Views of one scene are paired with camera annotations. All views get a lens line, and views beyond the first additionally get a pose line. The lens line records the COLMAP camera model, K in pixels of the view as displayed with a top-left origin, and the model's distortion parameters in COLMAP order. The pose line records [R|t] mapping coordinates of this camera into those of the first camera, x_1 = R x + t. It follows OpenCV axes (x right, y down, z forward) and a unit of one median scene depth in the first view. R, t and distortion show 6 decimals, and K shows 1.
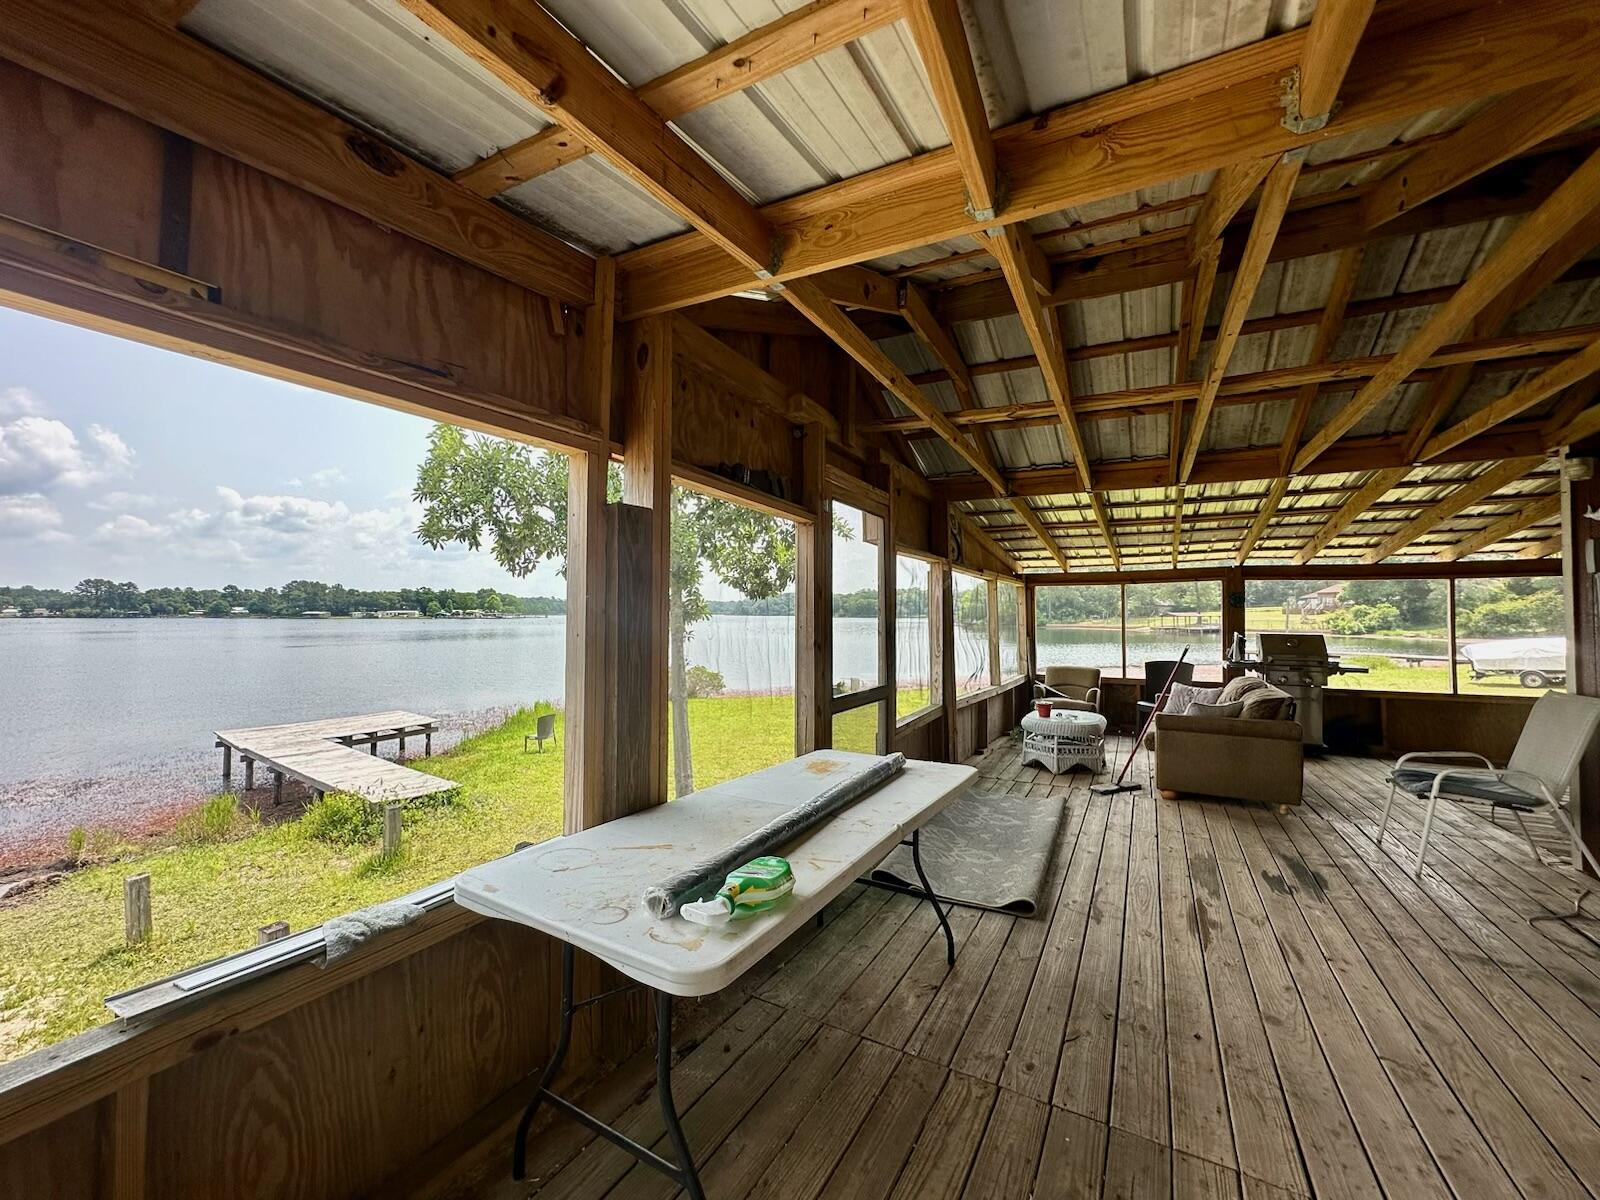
lens RADIAL K [[634.8, 0, 798.6], [0, 634.8, 596.2], [0, 0, 1]] dist [-0.000407, 0.000276]
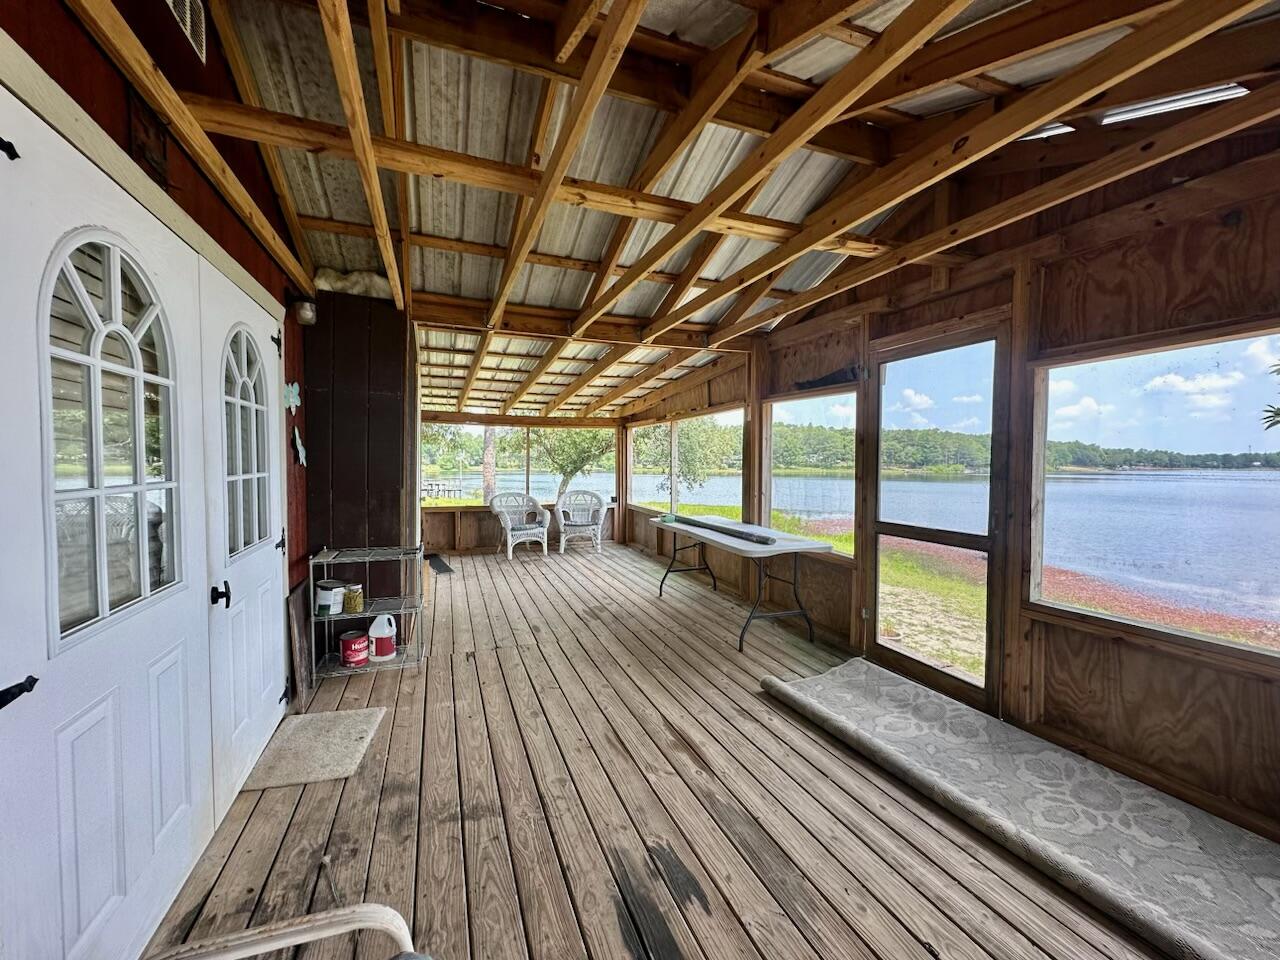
lens RADIAL K [[507.8, 0, 638.9], [0, 507.8, 477.0], [0, 0, 1]] dist [-0.000407, 0.000276]
pose [[-0.643131, 0.010538, -0.765683, 1.234042], [0.015929, 0.999873, 0.000382, 0.068742], [0.765590, -0.011951, -0.643218, 1.389612]]
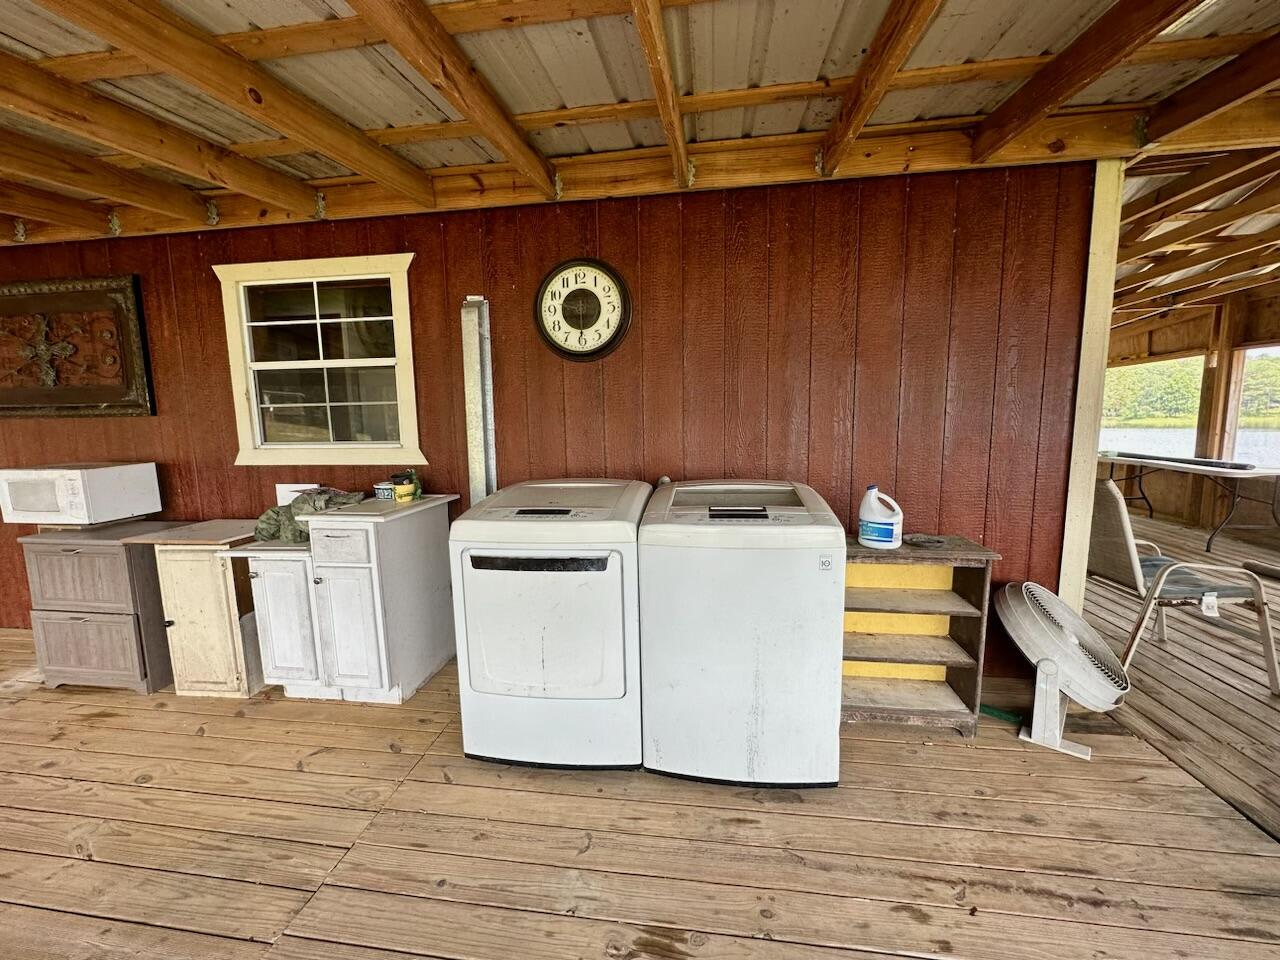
lens RADIAL K [[507.8, 0, 638.9], [0, 507.8, 477.0], [0, 0, 1]] dist [-0.000407, 0.000276]
pose [[-0.936051, 0.045873, -0.348862, 2.263094], [0.018915, 0.996592, 0.080291, 0.100492], [0.351356, 0.068558, -0.933728, 1.605947]]
